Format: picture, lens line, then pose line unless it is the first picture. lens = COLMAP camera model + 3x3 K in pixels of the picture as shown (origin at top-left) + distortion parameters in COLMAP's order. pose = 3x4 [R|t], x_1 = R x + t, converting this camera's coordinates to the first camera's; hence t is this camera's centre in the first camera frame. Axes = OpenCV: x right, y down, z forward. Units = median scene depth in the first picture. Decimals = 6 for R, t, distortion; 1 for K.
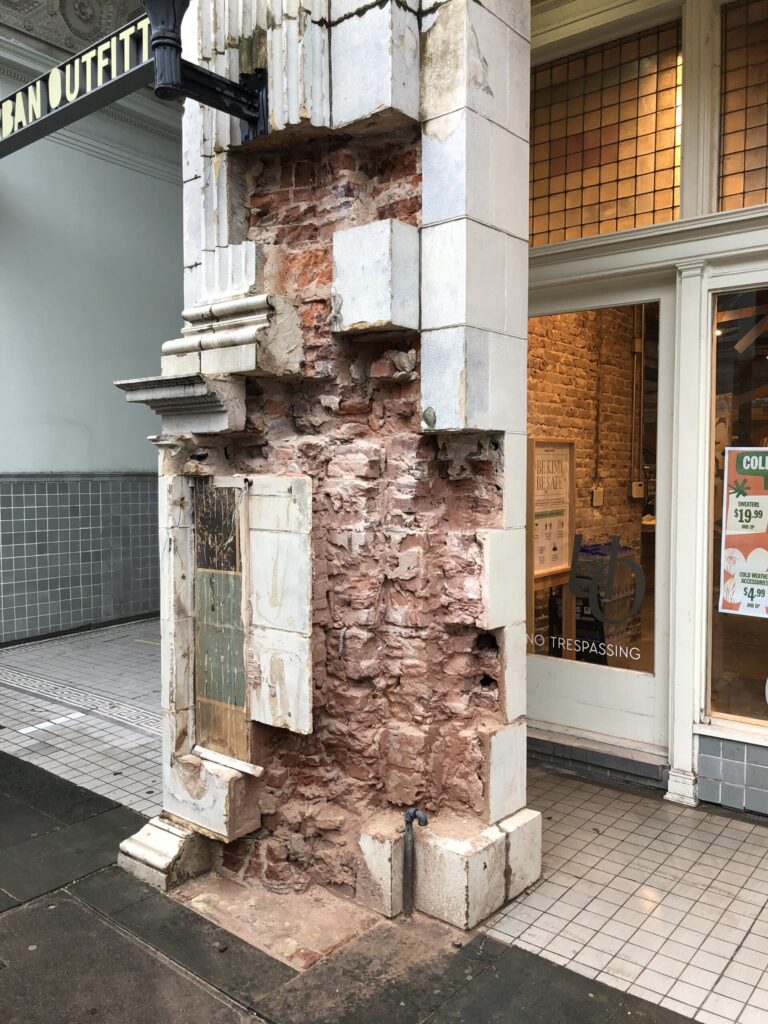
lens RADIAL K [[843.3, 0, 384.0], [0, 843.3, 512.0], [0, 0, 1]] dist [0.002067, -0.003161]
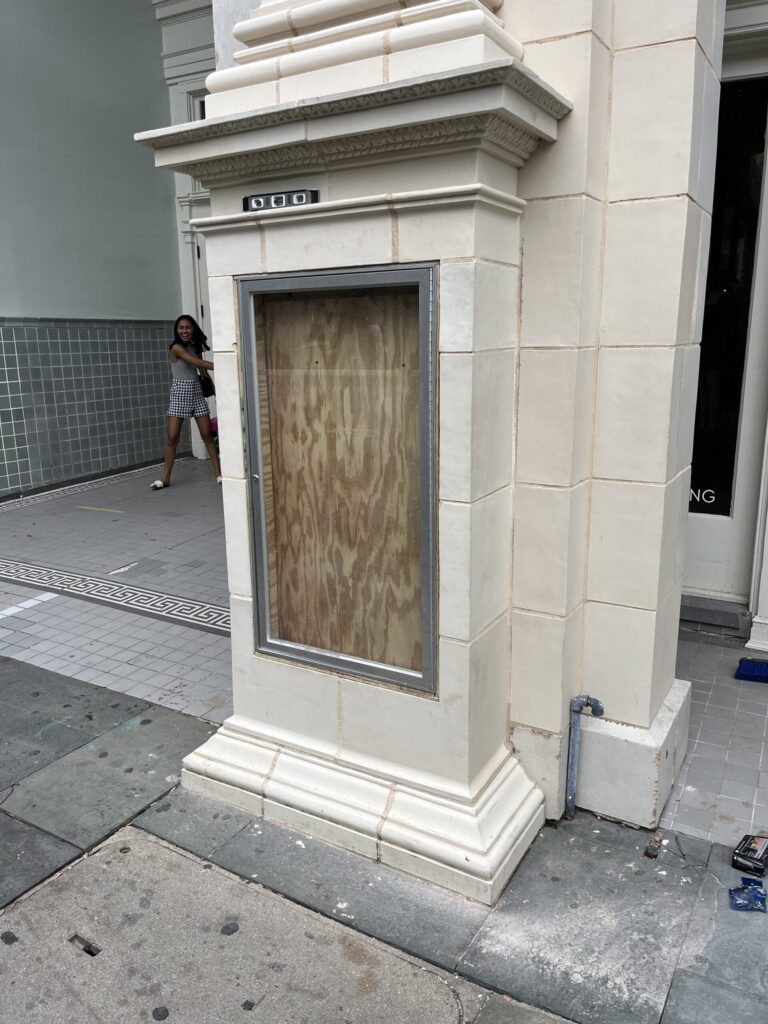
lens RADIAL K [[782.0, 0, 384.0], [0, 782.0, 512.0], [0, 0, 1]] dist [0.044617, -0.002613]
pose [[0.986489, -0.047481, 0.156799, -0.140687], [0.019552, 0.984361, 0.175072, 0.022270], [-0.162659, -0.169641, 0.971990, 0.173107]]
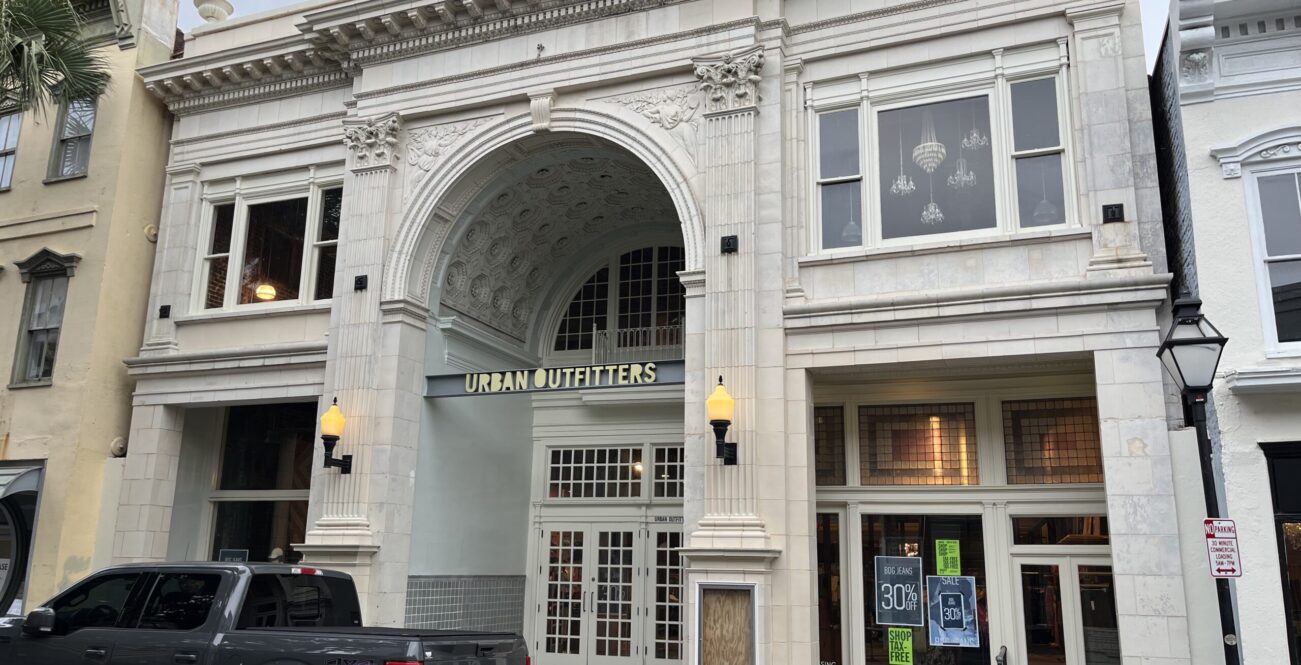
lens RADIAL K [[982.1, 0, 650.5], [0, 982.1, 332.5], [0, 0, 1]] dist [0.008843, 0.001299]
pose [[0.953606, 0.090077, 0.287267, -0.805280], [-0.007126, 0.960677, -0.277578, 0.033942], [-0.300974, 0.262653, 0.916748, -1.210084]]
